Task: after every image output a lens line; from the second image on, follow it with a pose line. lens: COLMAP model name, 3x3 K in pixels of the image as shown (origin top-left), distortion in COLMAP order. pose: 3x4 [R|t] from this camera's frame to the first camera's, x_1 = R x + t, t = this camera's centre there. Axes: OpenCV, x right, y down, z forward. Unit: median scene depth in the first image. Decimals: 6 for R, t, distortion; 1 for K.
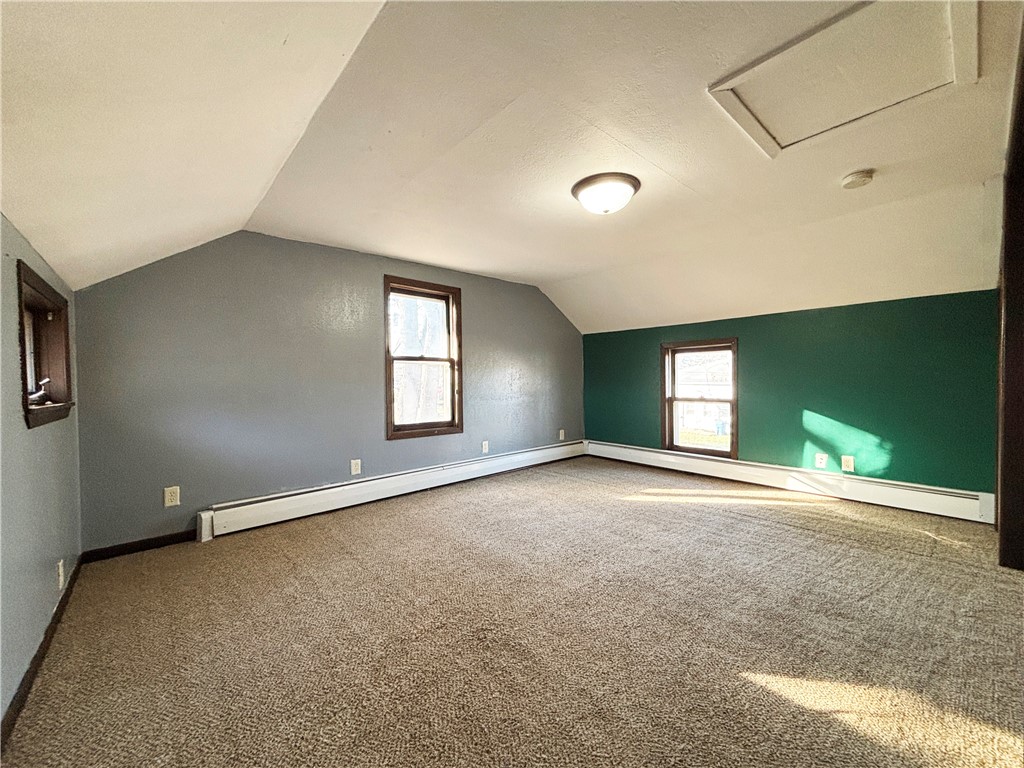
lens RADIAL K [[411.0, 0, 513.7], [0, 411.0, 385.8], [0, 0, 1]] dist [-0.000308, -0.001996]
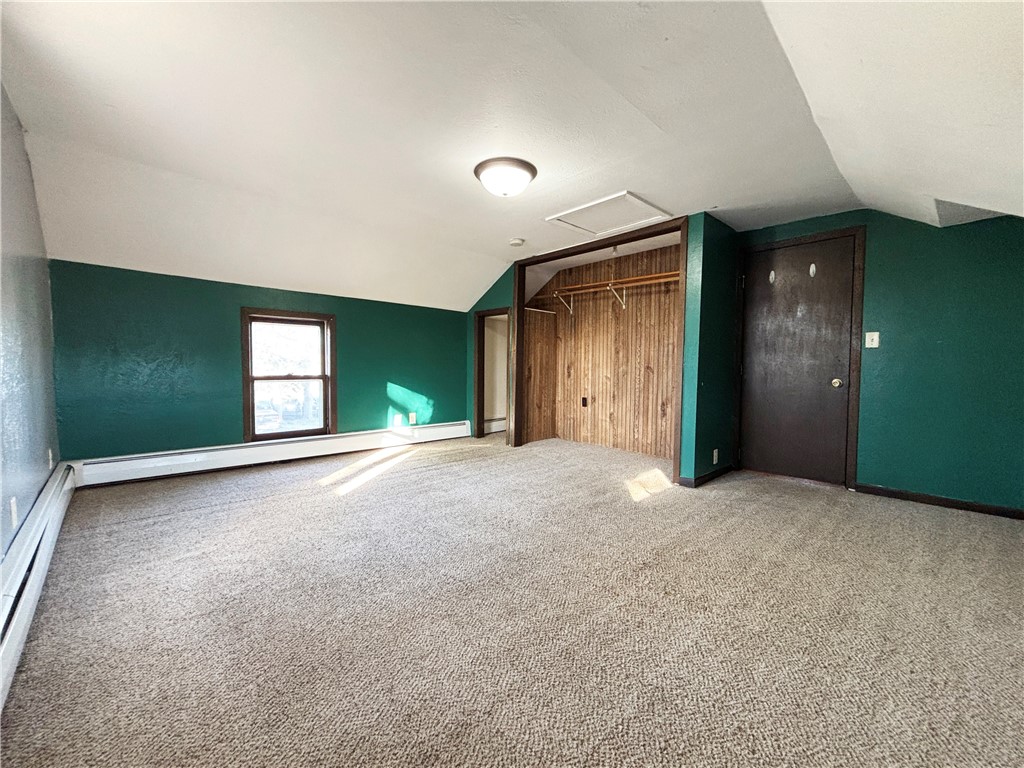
lens RADIAL K [[411.0, 0, 513.1], [0, 411.0, 385.8], [0, 0, 1]] dist [-0.000308, -0.001996]
pose [[-0.049874, -0.040698, 0.997926, -0.596195], [-0.000363, 0.999170, 0.040730, 0.019200], [-0.998755, 0.001669, -0.049847, 0.706703]]
